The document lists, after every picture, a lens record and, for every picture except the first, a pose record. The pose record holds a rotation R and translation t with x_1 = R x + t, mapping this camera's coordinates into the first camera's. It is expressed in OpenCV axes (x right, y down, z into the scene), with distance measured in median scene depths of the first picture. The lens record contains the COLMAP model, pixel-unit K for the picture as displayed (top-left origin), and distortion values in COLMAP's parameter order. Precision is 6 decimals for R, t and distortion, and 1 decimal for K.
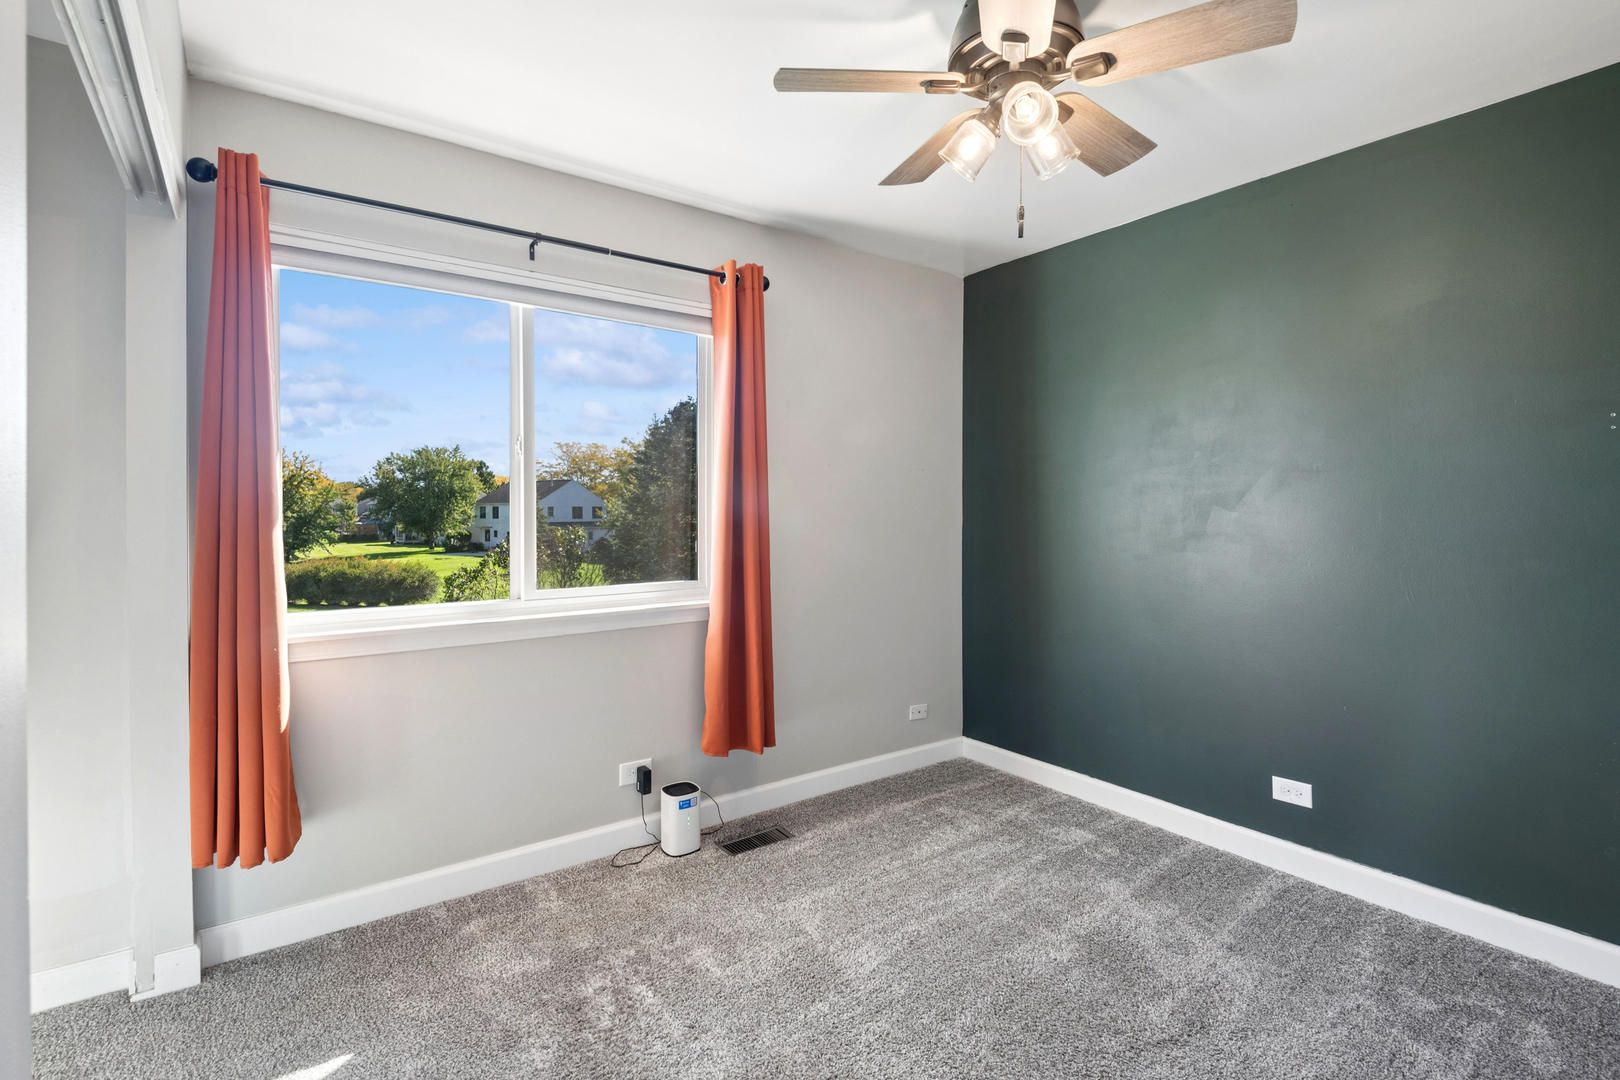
lens RADIAL K [[766.9, 0, 810.8], [0, 766.9, 528.2], [0, 0, 1]] dist [0.004820, -0.004938]
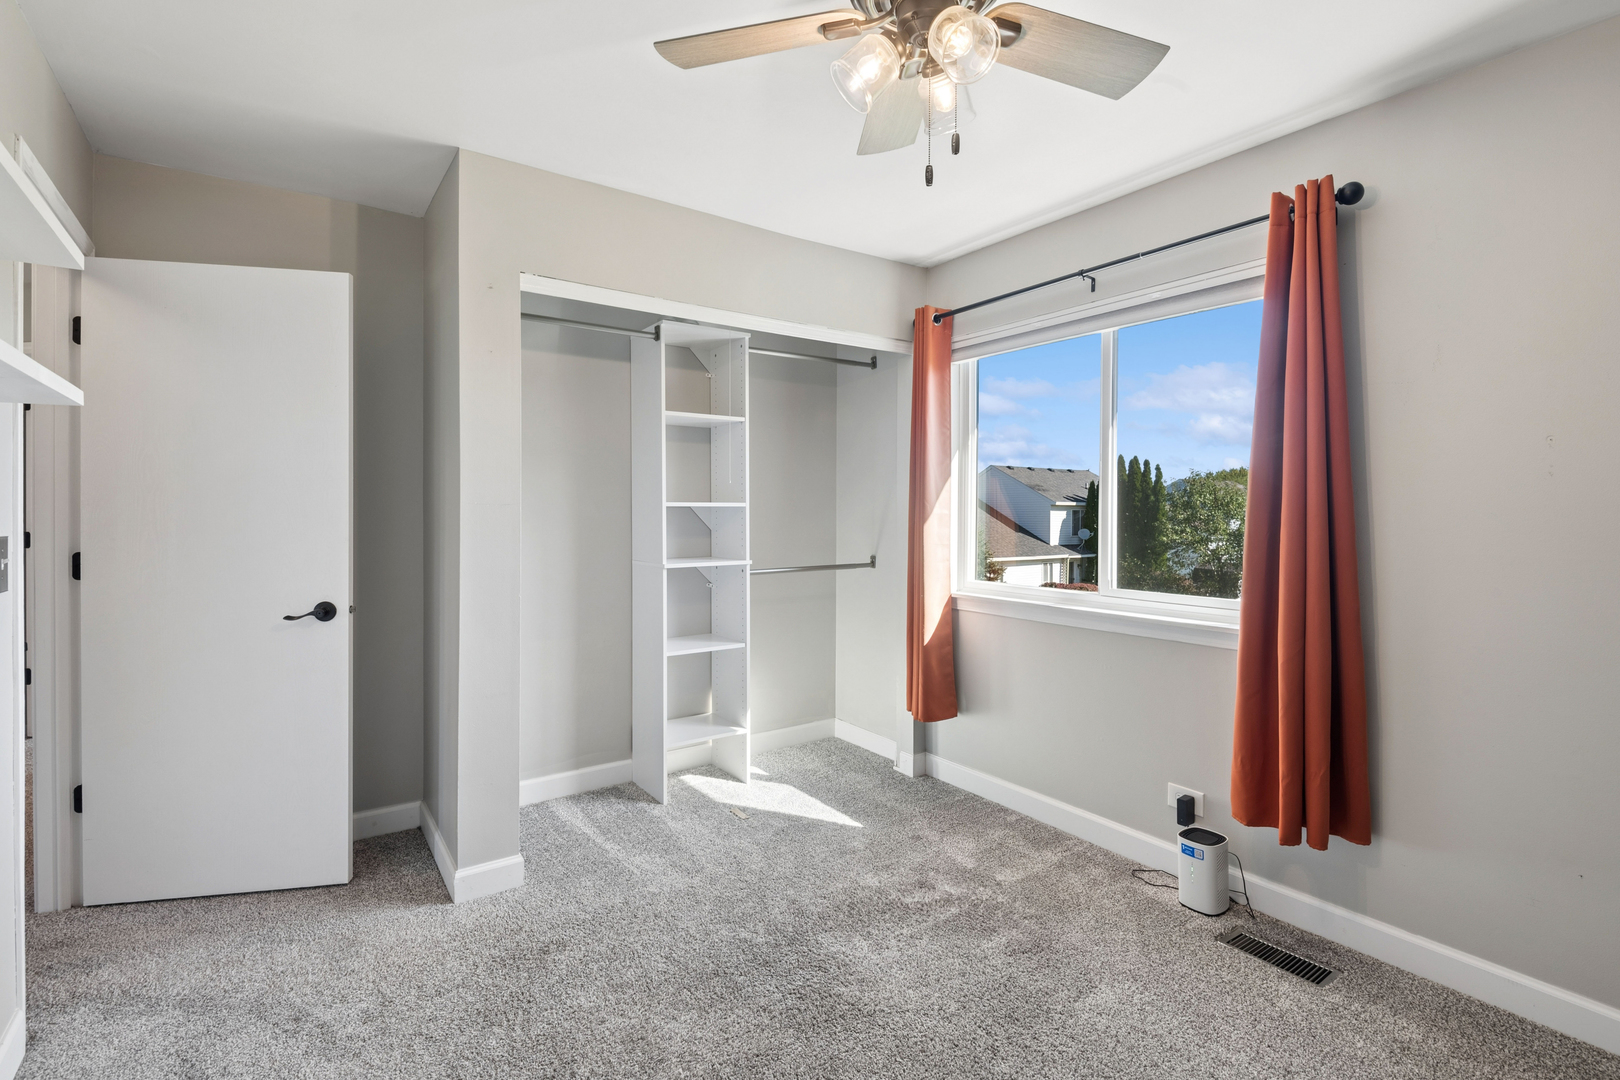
lens RADIAL K [[766.9, 0, 807.8], [0, 766.9, 525.2], [0, 0, 1]] dist [0.004820, -0.004938]
pose [[-0.037254, 0.014745, -0.999197, 0.756805], [-0.030469, 0.999409, 0.015885, -0.011903], [0.998841, 0.031036, -0.036783, 0.614407]]
